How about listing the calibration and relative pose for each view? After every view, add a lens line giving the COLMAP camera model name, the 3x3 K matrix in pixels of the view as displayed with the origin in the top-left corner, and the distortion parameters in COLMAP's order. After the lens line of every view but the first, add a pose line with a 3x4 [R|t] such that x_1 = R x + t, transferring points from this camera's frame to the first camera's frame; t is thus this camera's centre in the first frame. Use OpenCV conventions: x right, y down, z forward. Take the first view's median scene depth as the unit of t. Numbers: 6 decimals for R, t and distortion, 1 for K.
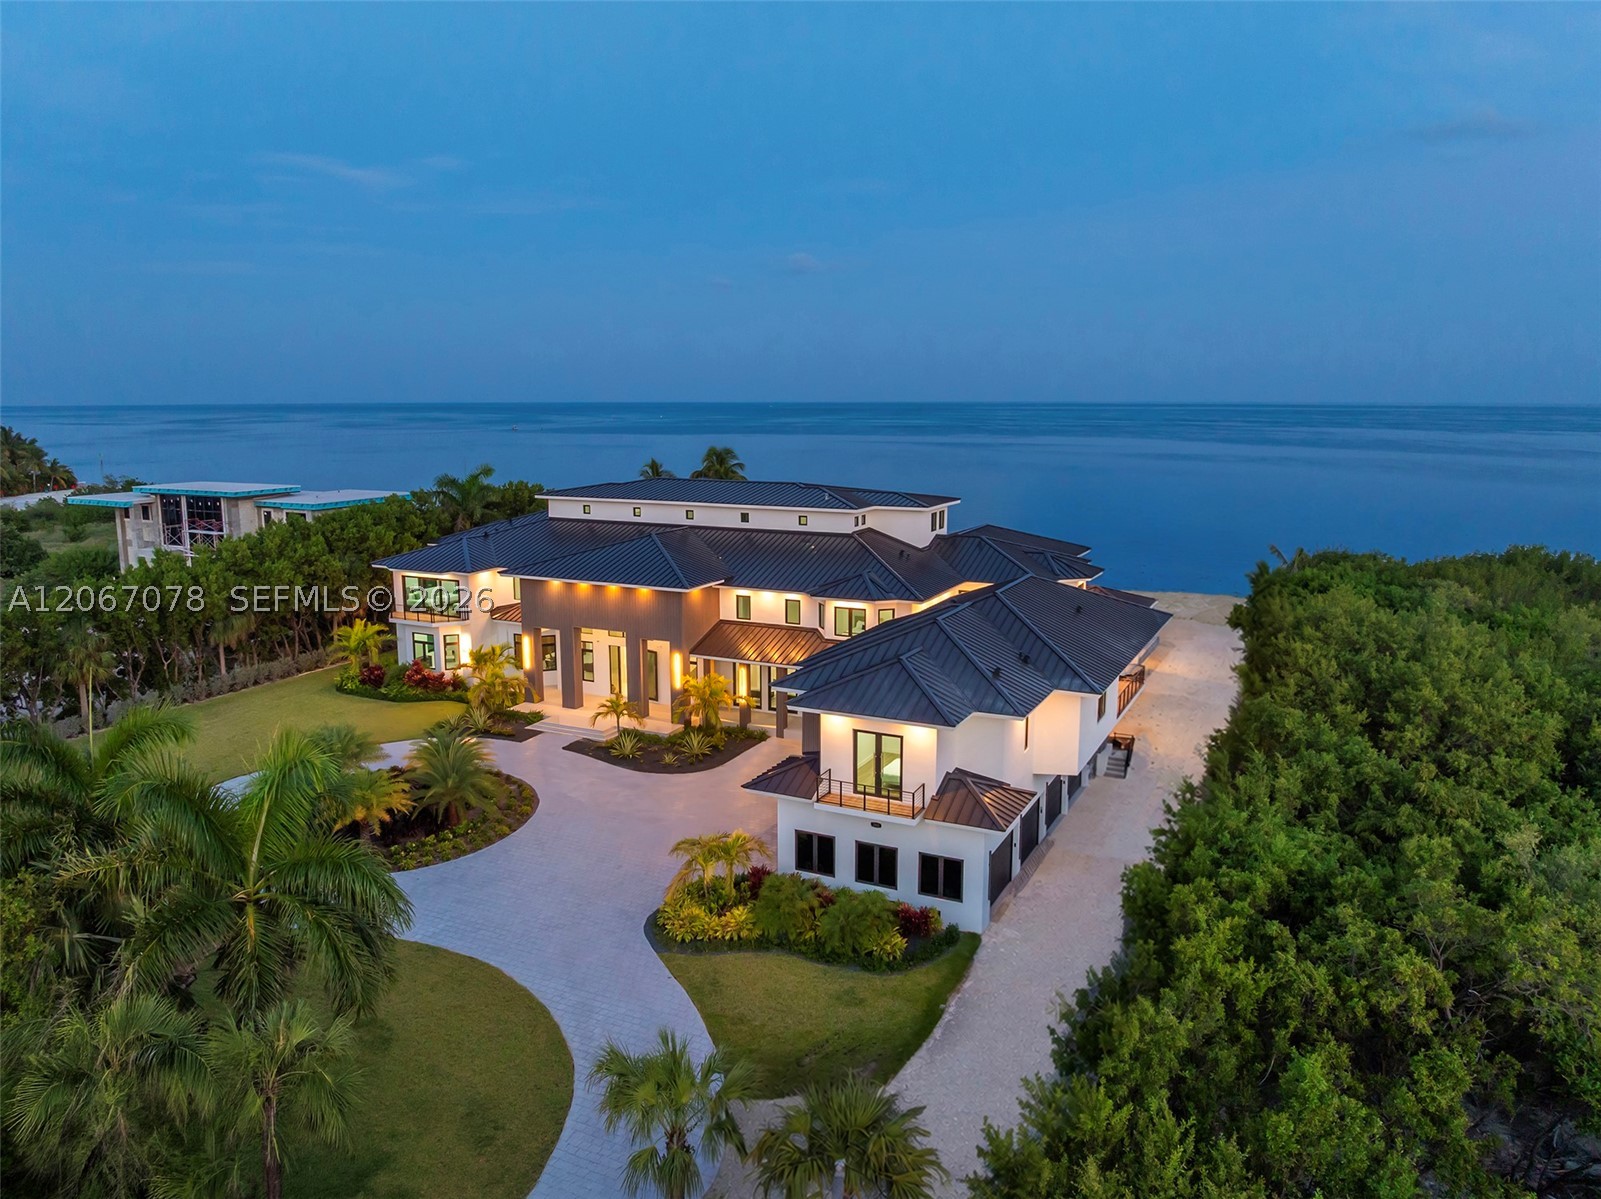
lens RADIAL K [[1123.0, 0, 802.5], [0, 1123.0, 571.9], [0, 0, 1]] dist [-0.000438, -0.077313]
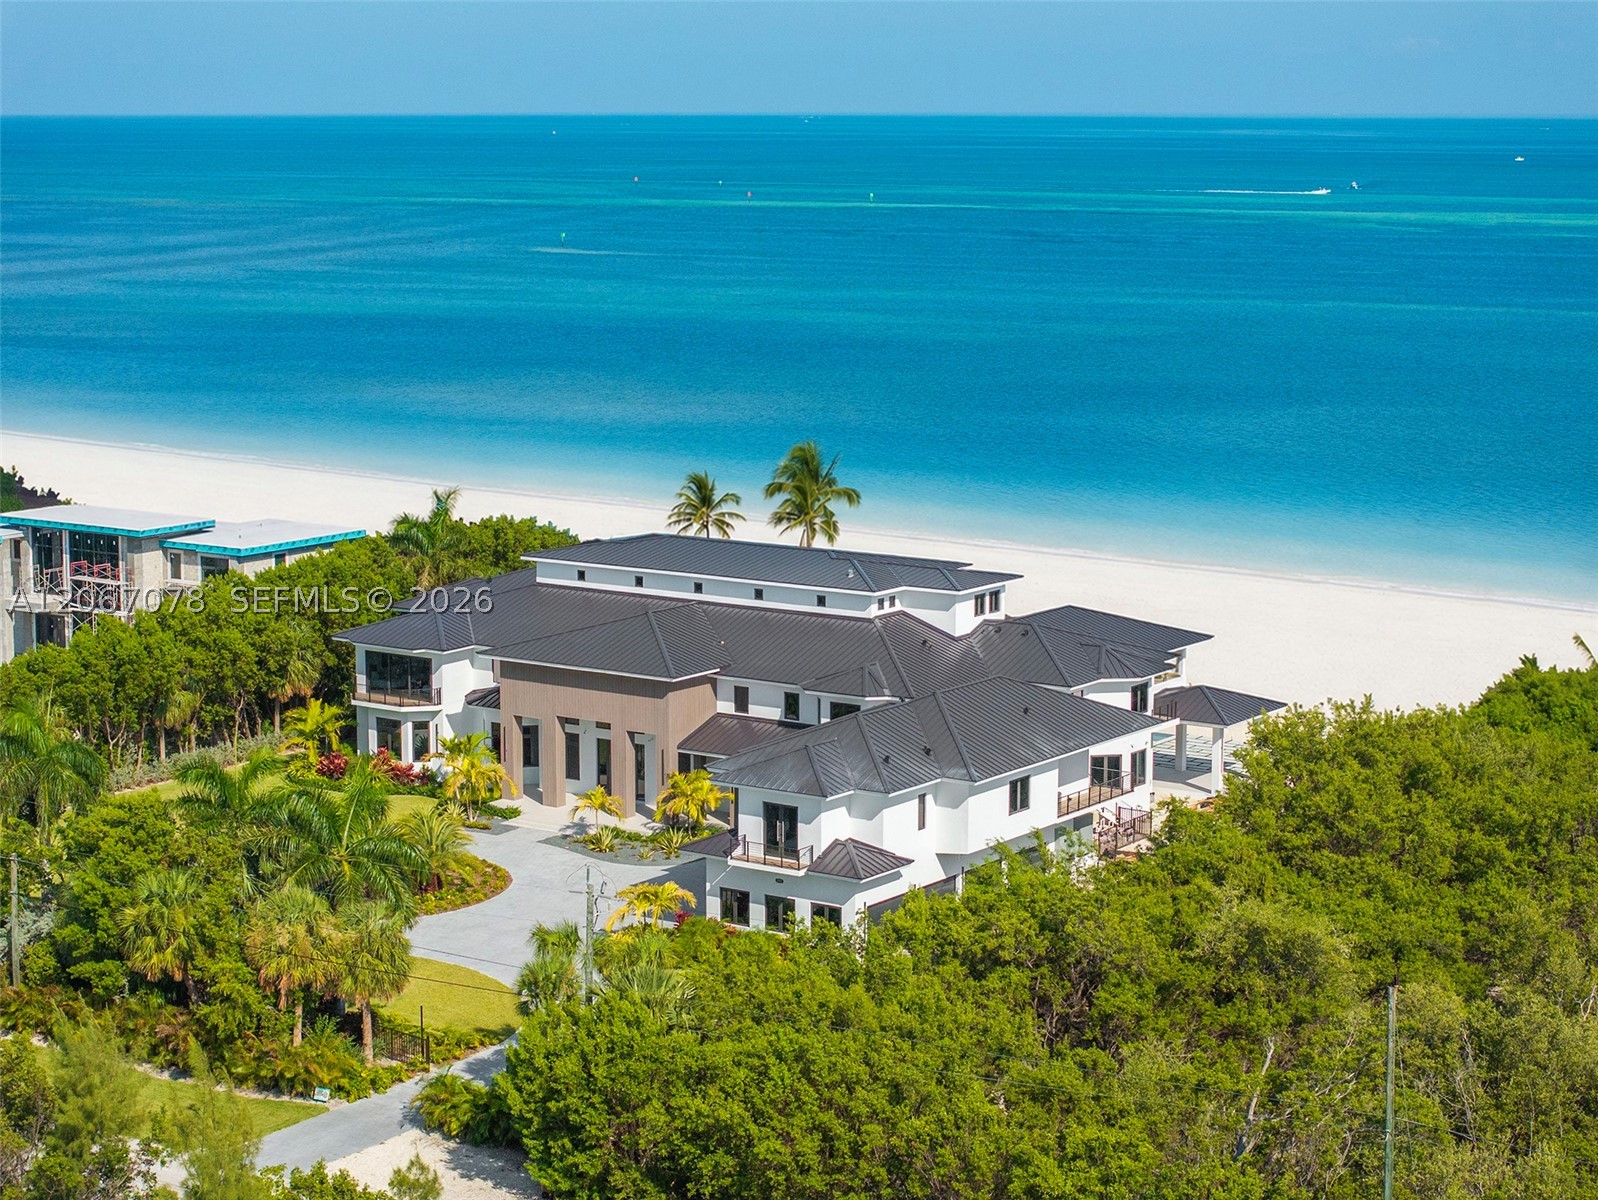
lens RADIAL K [[3236.2, 0, 799.0], [0, 3236.2, 600.0], [0, 0, 1]] dist [-0.076934, -0.316883]
pose [[0.987825, 0.024647, -0.153605, 0.364517], [-0.024503, 0.999696, 0.002832, -0.052818], [0.153628, 0.000966, 0.988128, -1.454683]]
